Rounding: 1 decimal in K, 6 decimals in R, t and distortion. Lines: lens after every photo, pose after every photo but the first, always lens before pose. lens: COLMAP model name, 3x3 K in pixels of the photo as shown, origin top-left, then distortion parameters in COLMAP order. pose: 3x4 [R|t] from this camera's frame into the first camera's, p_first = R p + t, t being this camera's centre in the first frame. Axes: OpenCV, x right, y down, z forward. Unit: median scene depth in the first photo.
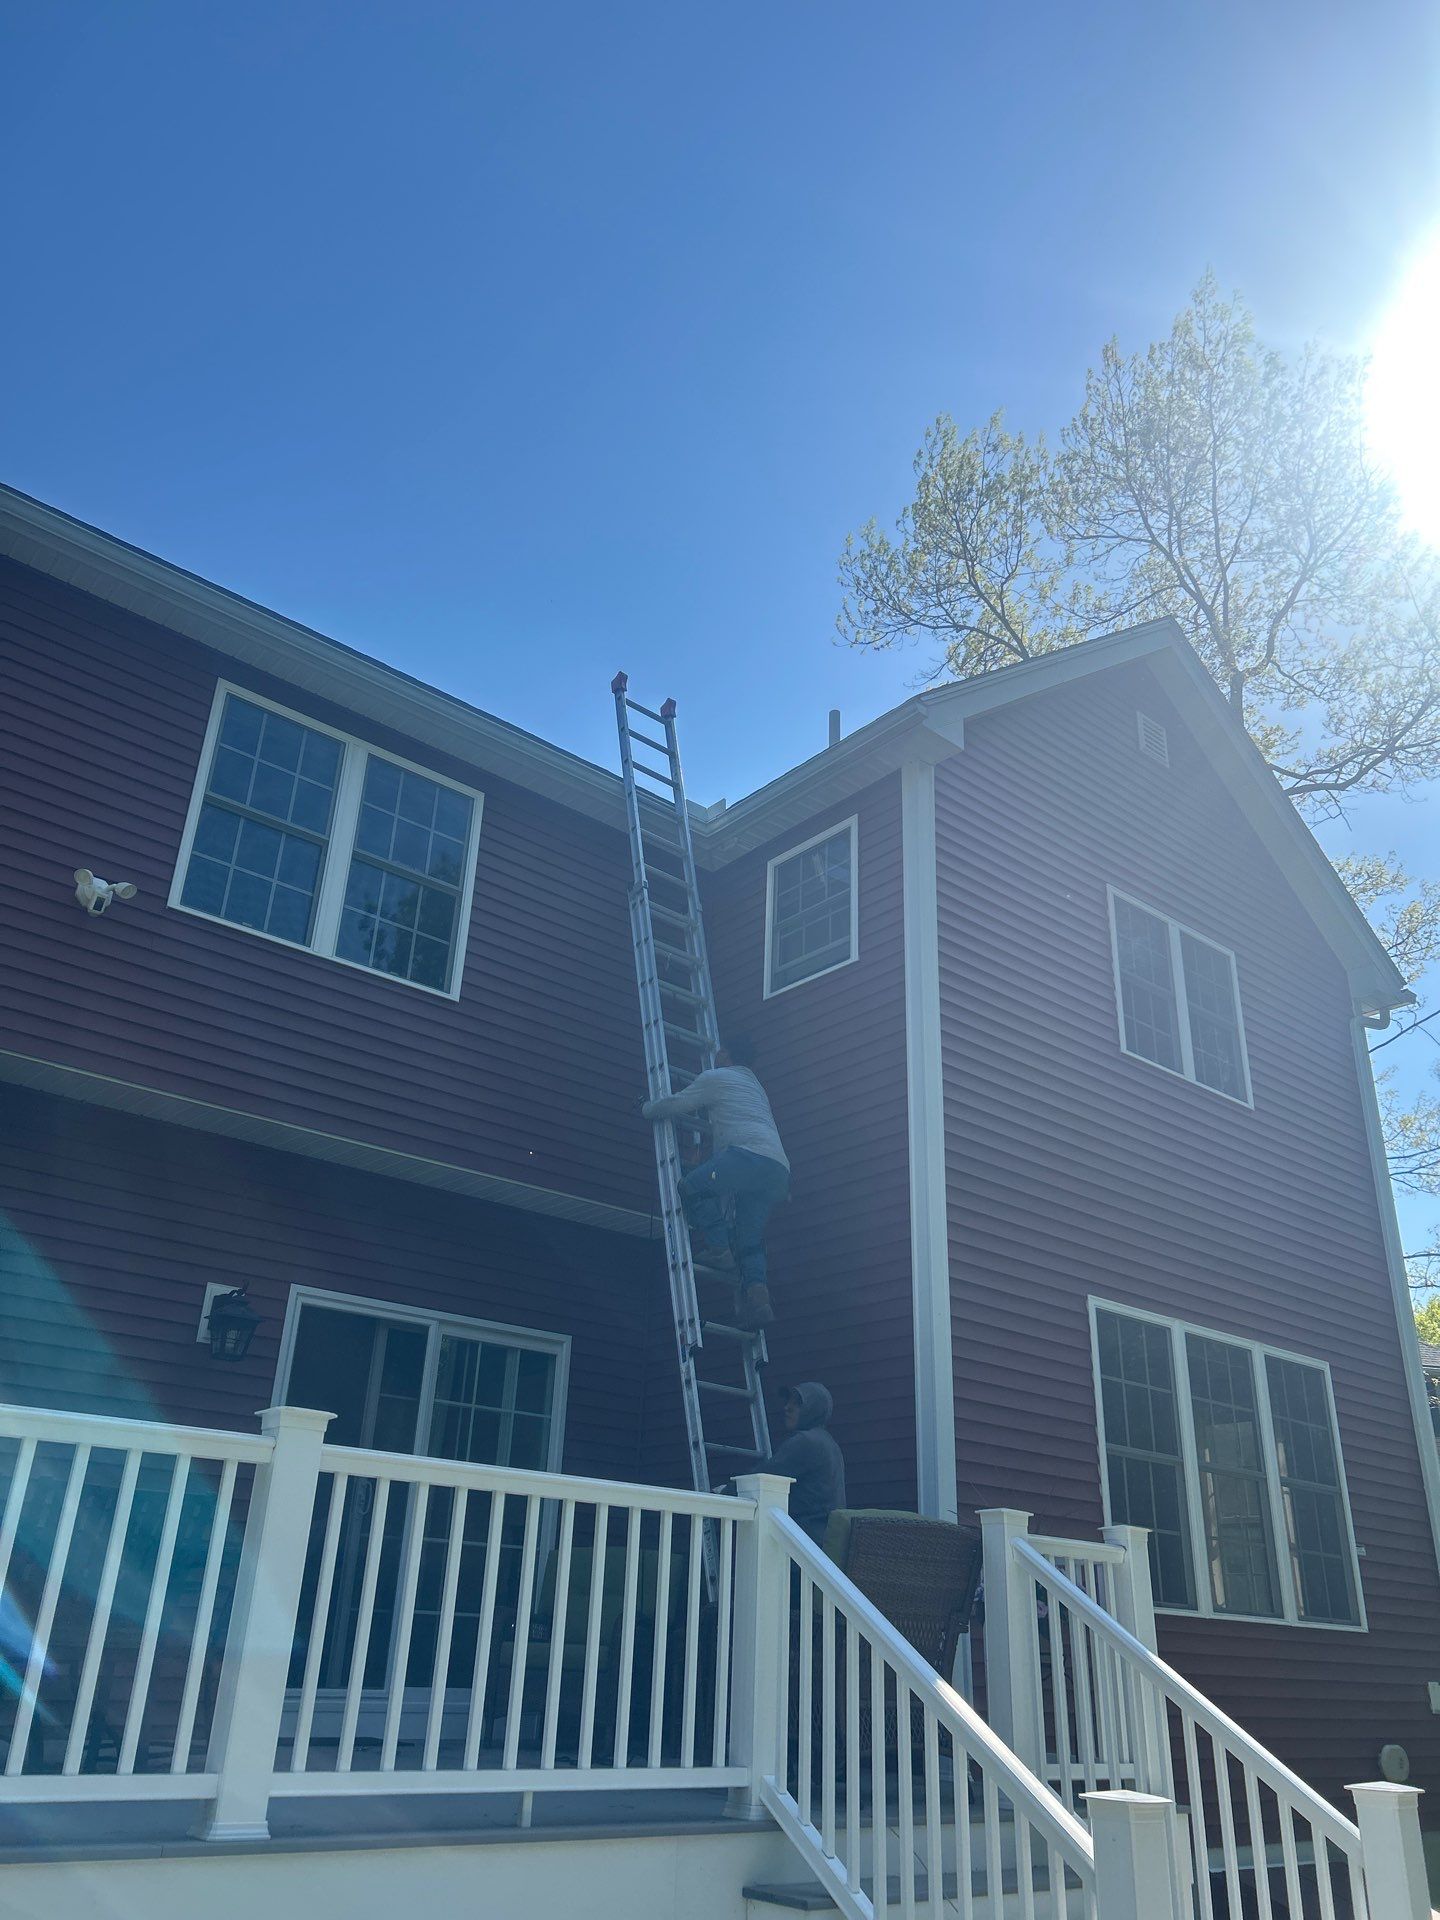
lens RADIAL K [[1446.8, 0, 706.0], [0, 1446.8, 968.7], [0, 0, 1]] dist [0.046116, -0.045745]
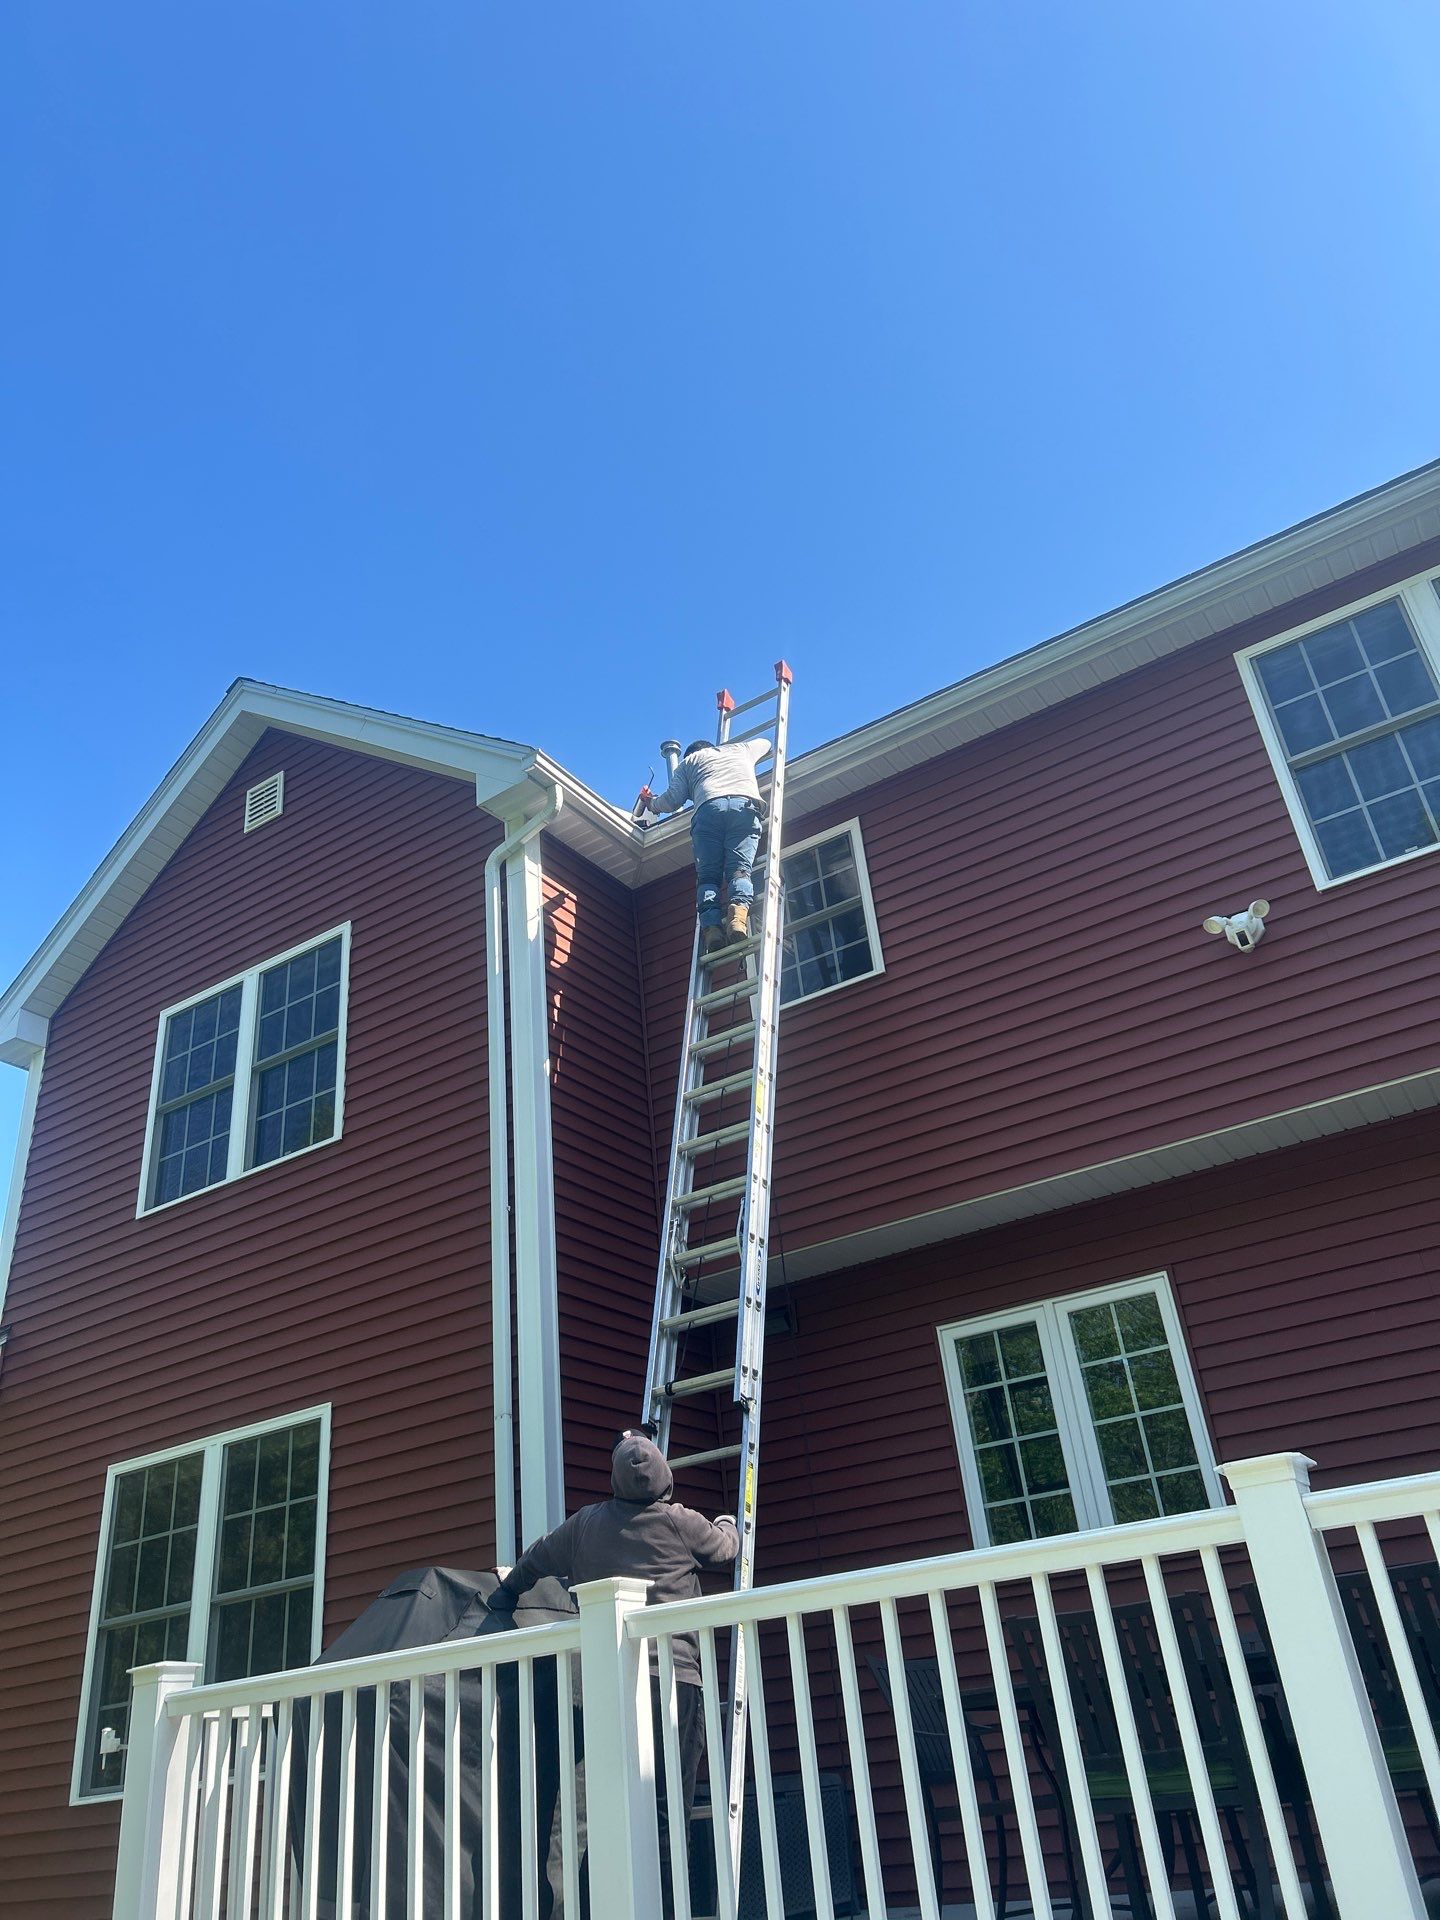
lens RADIAL K [[1446.8, 0, 711.4], [0, 1446.8, 931.5], [0, 0, 1]] dist [0.046116, -0.045745]
pose [[0.289595, -0.543013, -0.788208, 0.201530], [0.495827, 0.789498, -0.361730, 0.108871], [0.818713, -0.286059, 0.497875, 0.227910]]
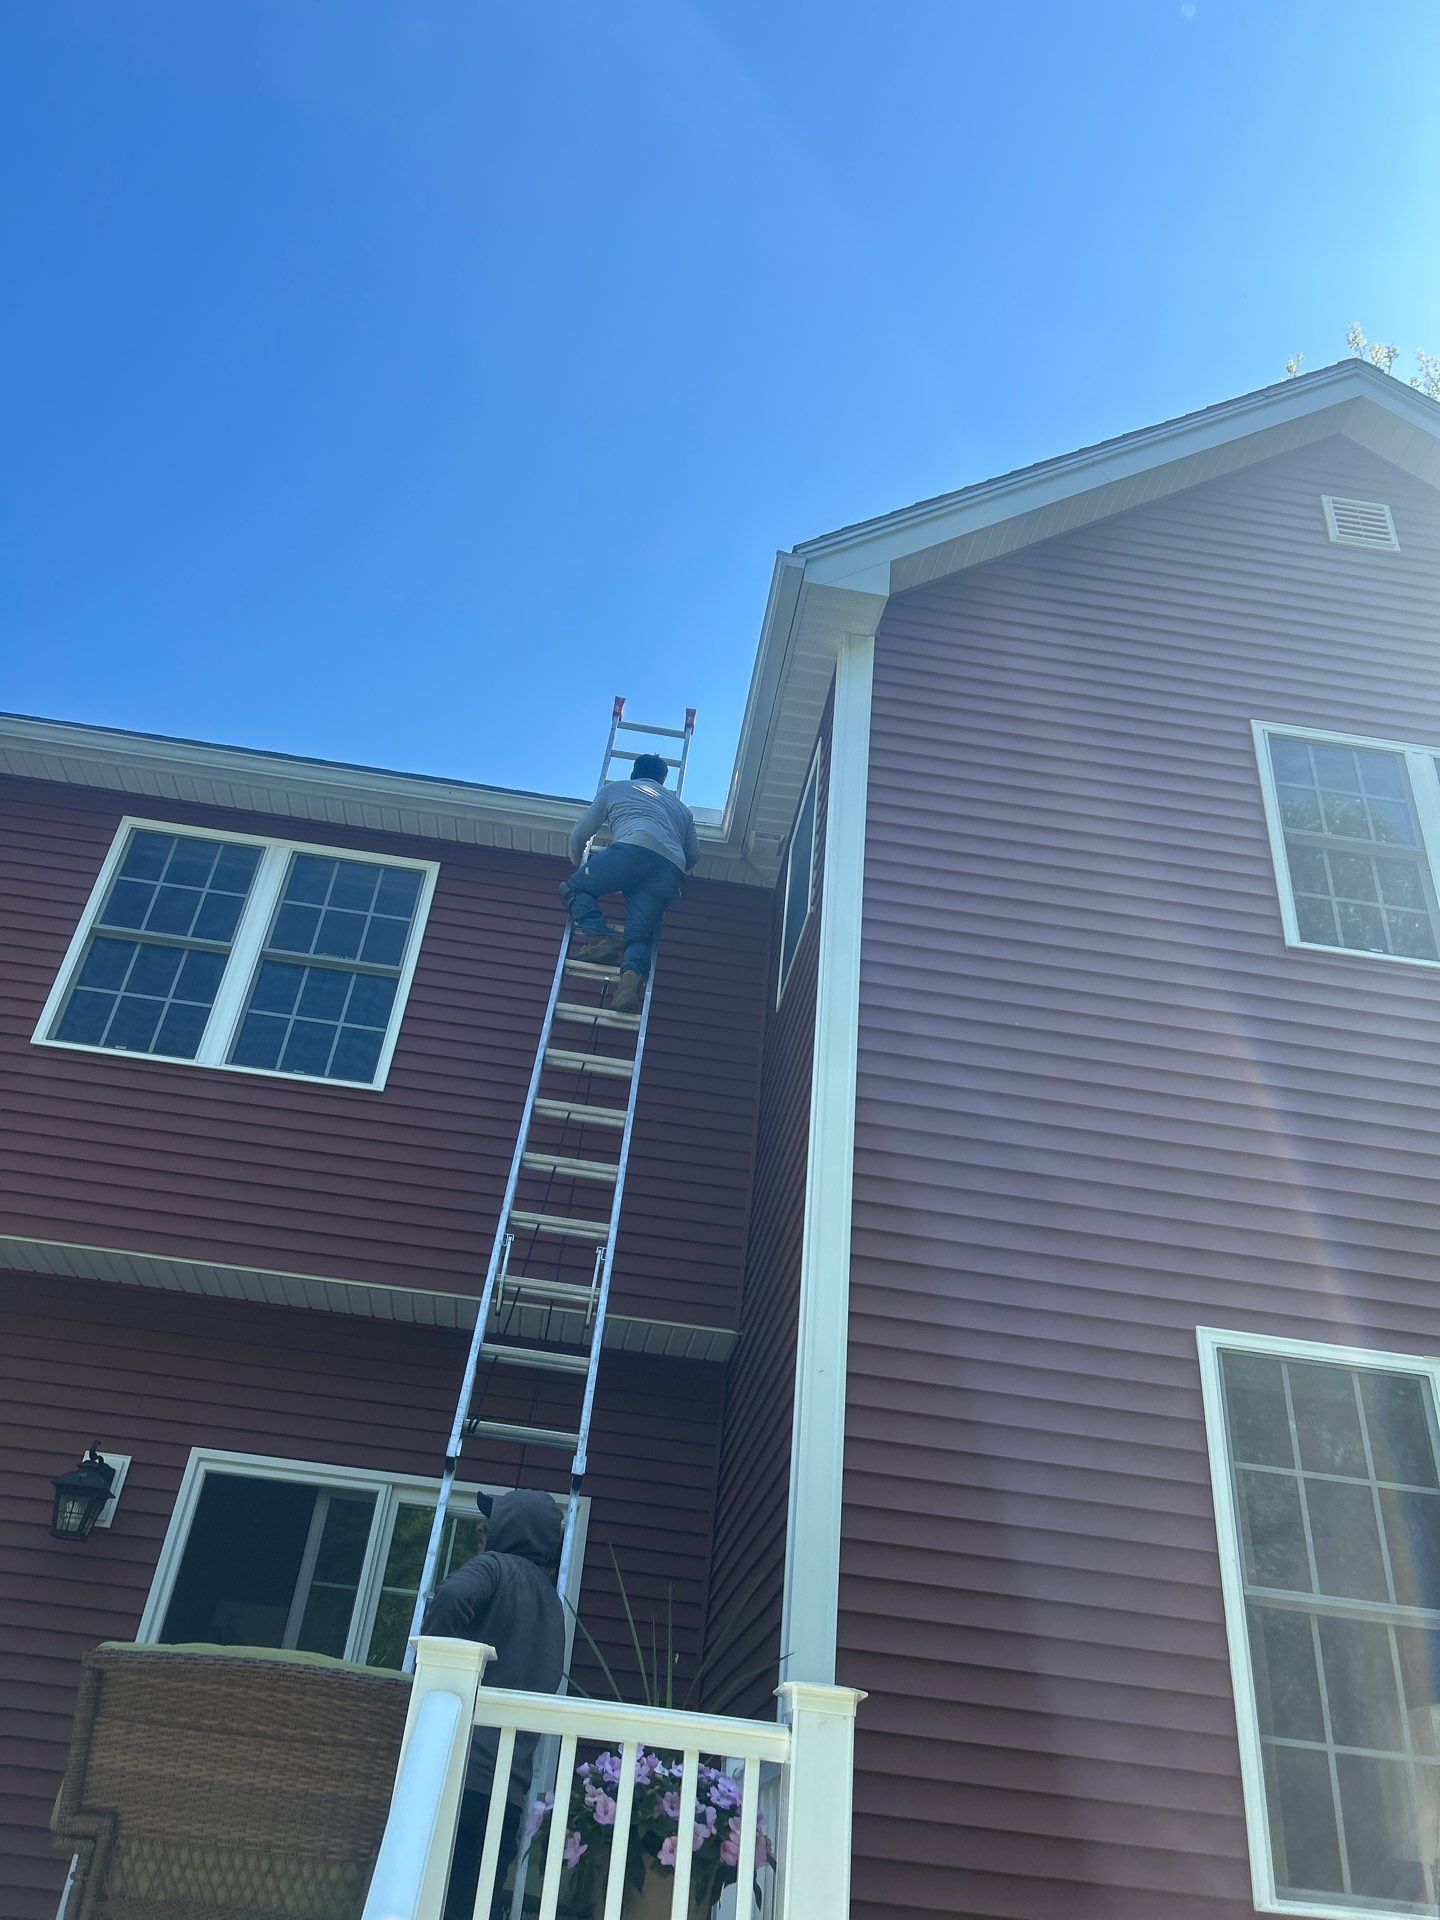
lens RADIAL K [[1446.8, 0, 685.2], [0, 1446.8, 956.1], [0, 0, 1]] dist [0.046116, -0.045745]
pose [[0.834359, -0.273873, -0.478371, 0.426378], [0.172330, 0.953939, -0.245568, 0.197085], [0.523591, 0.122454, 0.843124, 0.393341]]
